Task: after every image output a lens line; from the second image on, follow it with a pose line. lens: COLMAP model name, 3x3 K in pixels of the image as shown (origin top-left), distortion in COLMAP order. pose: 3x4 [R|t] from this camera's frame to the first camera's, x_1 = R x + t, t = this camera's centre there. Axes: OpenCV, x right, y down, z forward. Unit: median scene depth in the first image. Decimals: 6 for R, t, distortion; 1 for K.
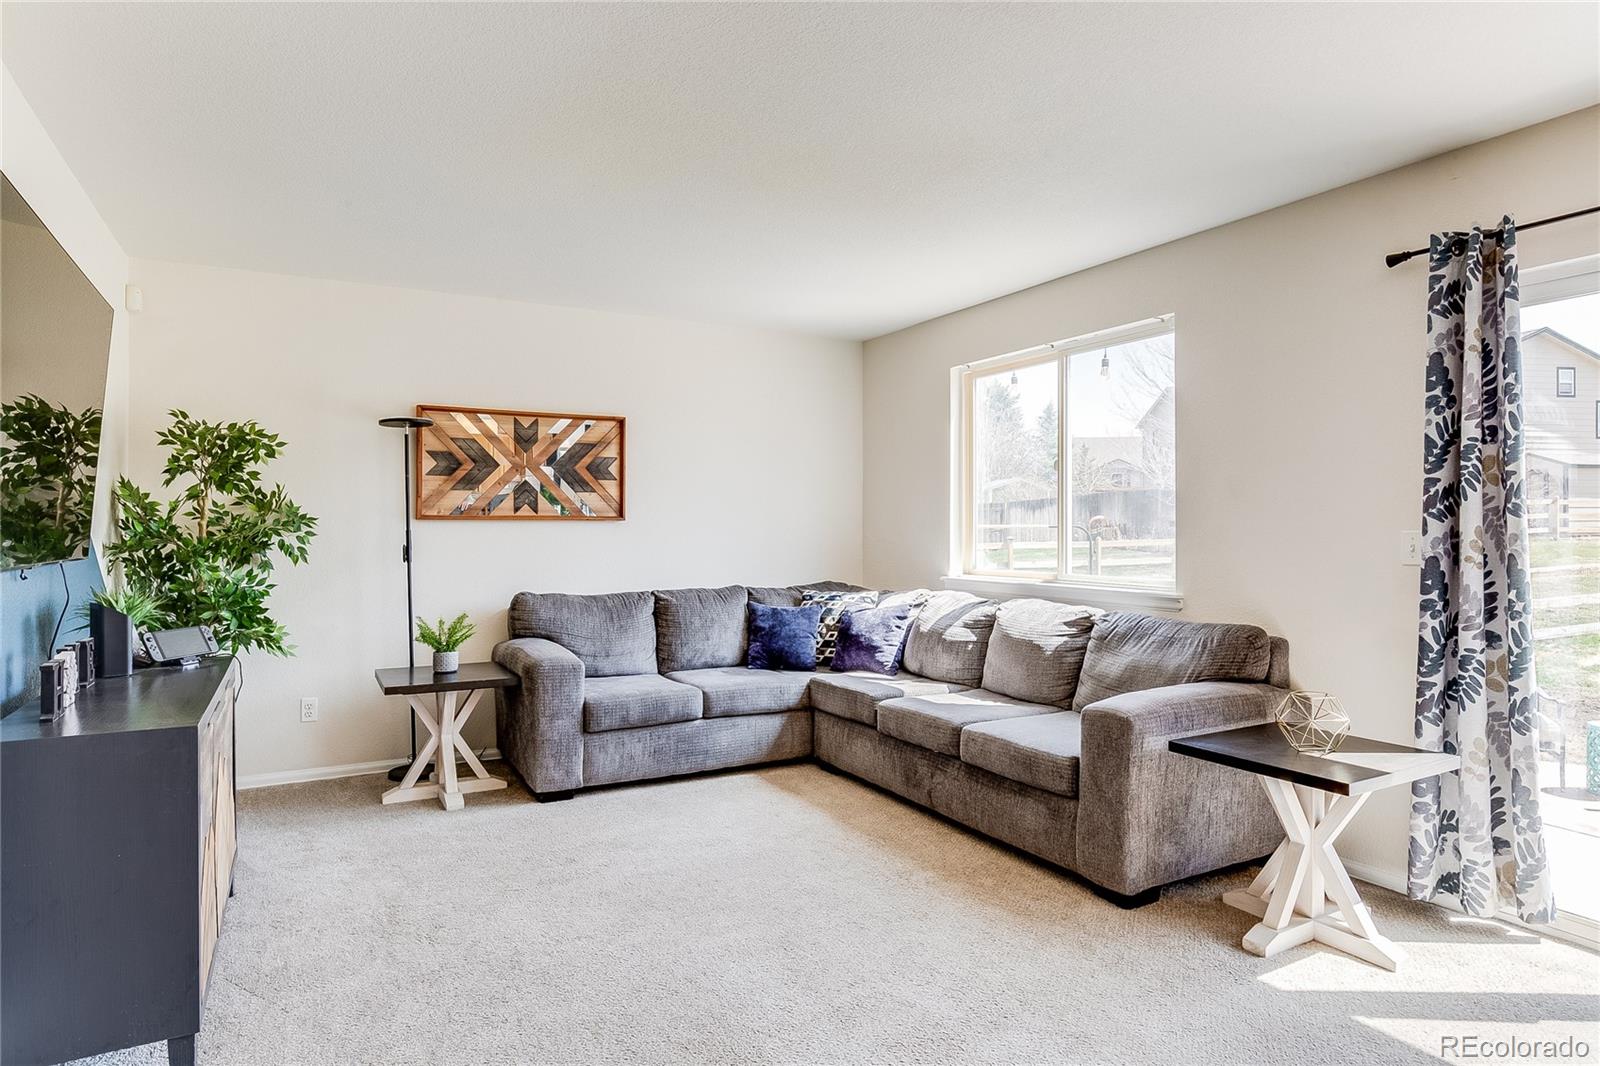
lens RADIAL K [[895.7, 0, 800.0], [0, 895.7, 533.0], [0, 0, 1]] dist [-0.002249, -0.001149]
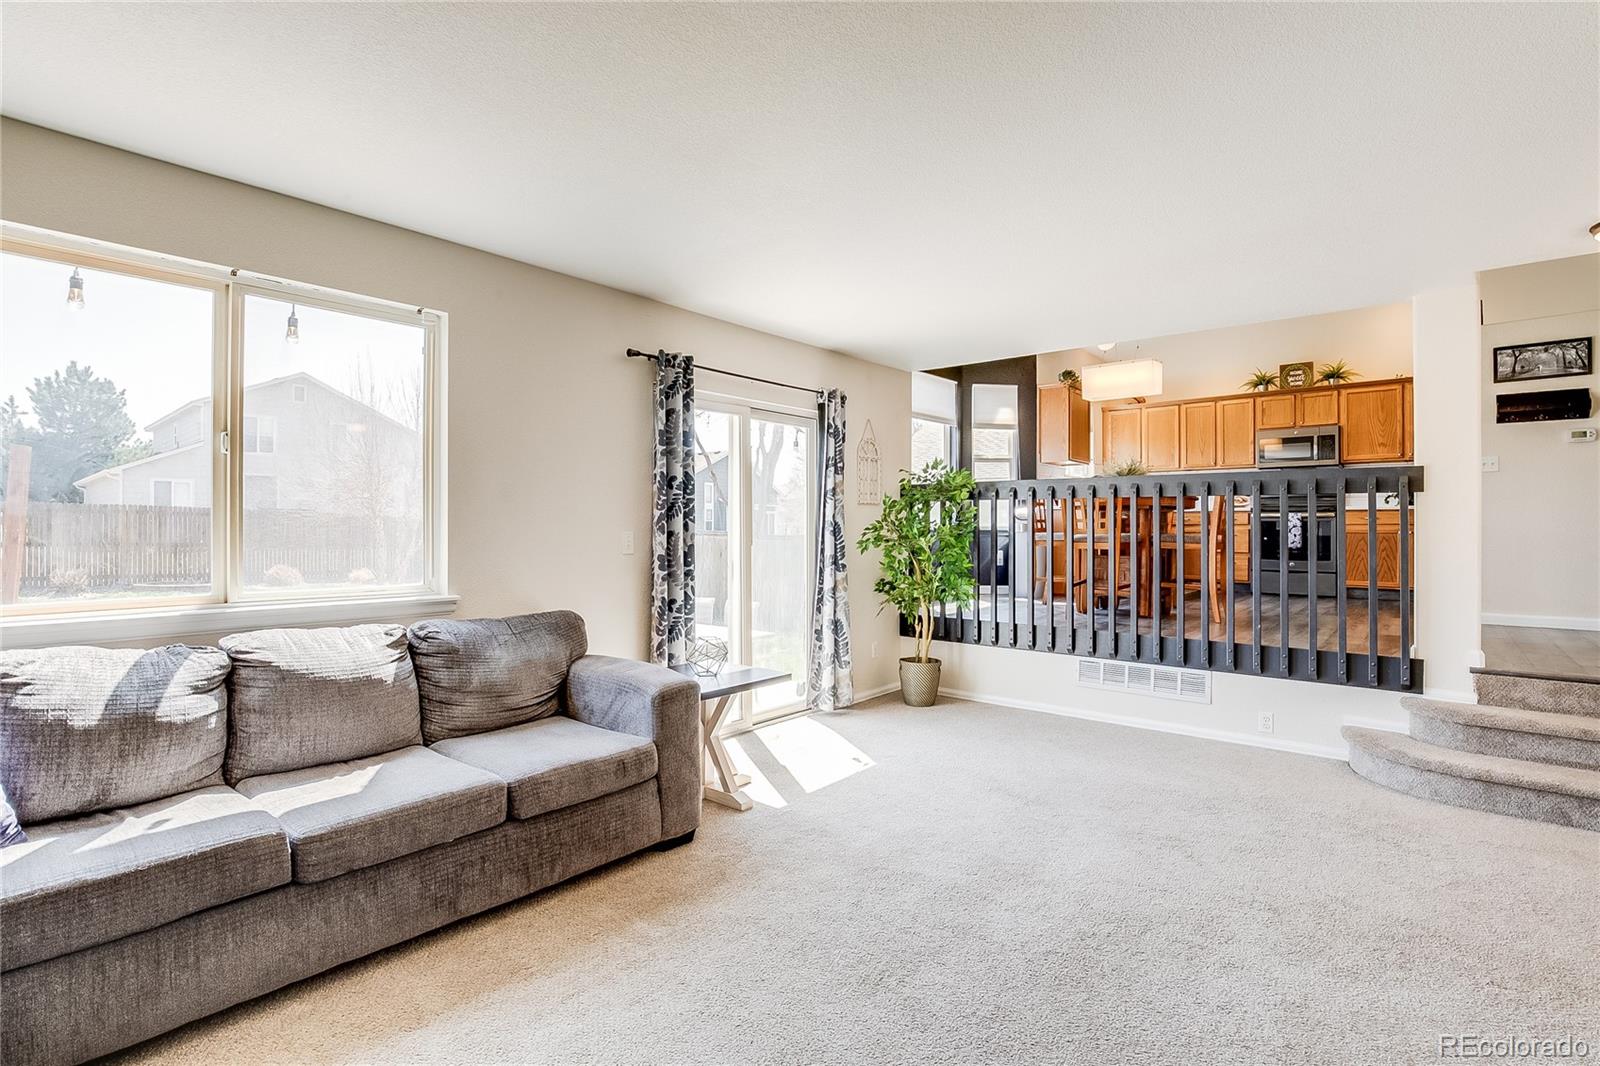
lens RADIAL K [[745.7, 0, 800.0], [0, 745.7, 533.0], [0, 0, 1]] dist [-0.058451, 0.017486]
pose [[-0.343115, 0.000108, 0.939293, -0.482142], [0.006505, 0.999976, 0.002261, -0.001621], [-0.939271, 0.006886, -0.343108, 0.919326]]
